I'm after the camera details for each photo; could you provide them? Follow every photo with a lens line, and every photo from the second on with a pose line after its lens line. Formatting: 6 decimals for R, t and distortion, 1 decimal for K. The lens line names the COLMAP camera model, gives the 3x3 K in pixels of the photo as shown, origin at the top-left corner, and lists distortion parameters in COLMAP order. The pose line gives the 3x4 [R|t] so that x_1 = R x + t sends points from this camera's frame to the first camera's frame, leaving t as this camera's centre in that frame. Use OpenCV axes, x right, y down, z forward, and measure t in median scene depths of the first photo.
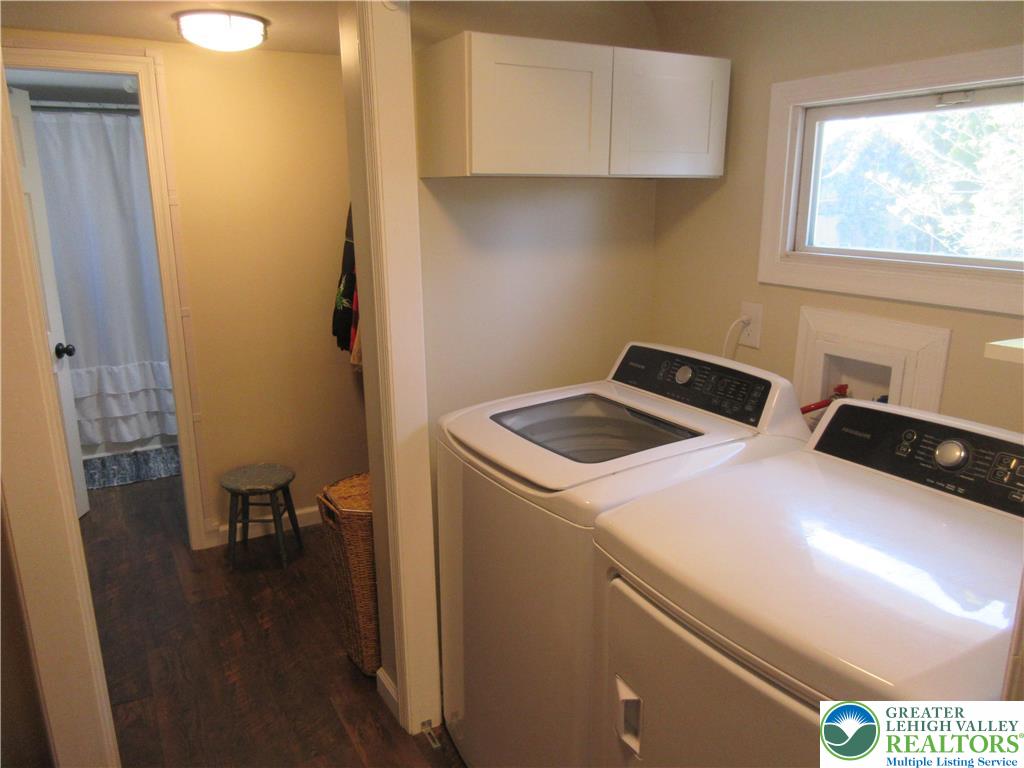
lens RADIAL K [[766.7, 0, 509.9], [0, 766.7, 387.8], [0, 0, 1]] dist [-0.002620, 0.012378]
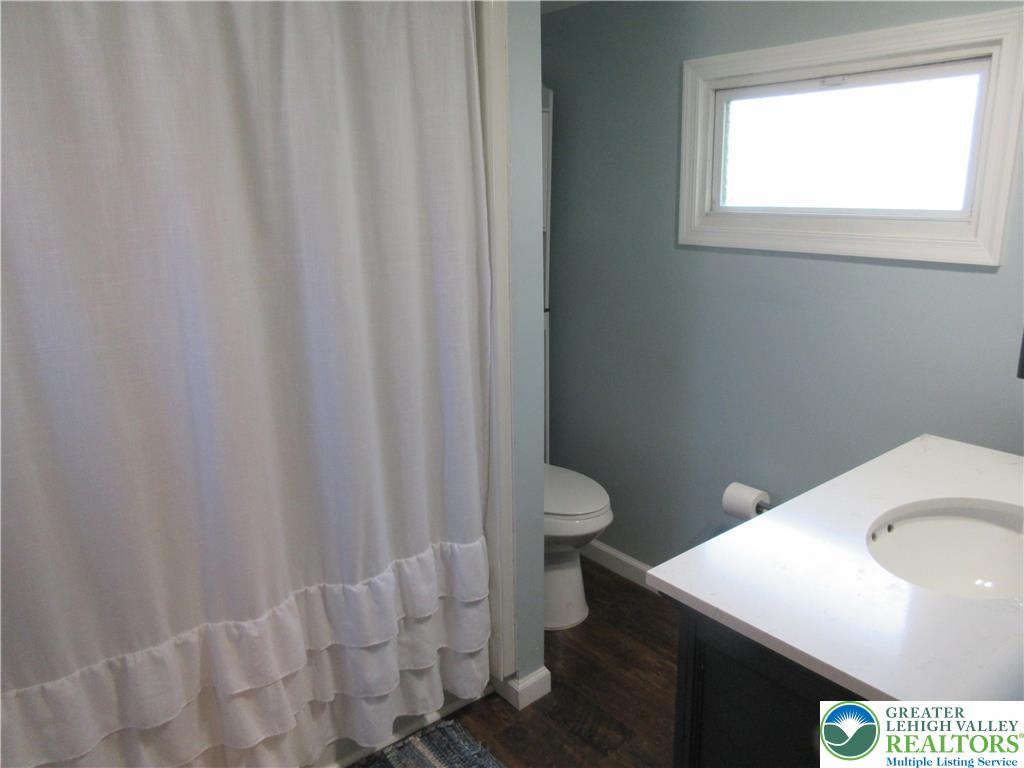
lens RADIAL K [[766.7, 0, 514.6], [0, 766.7, 380.2], [0, 0, 1]] dist [-0.002620, 0.012378]
pose [[0.987584, -0.054213, 0.147444, -0.424109], [0.053031, 0.998522, 0.011939, -0.141956], [-0.147873, -0.003971, 0.988998, 0.588599]]
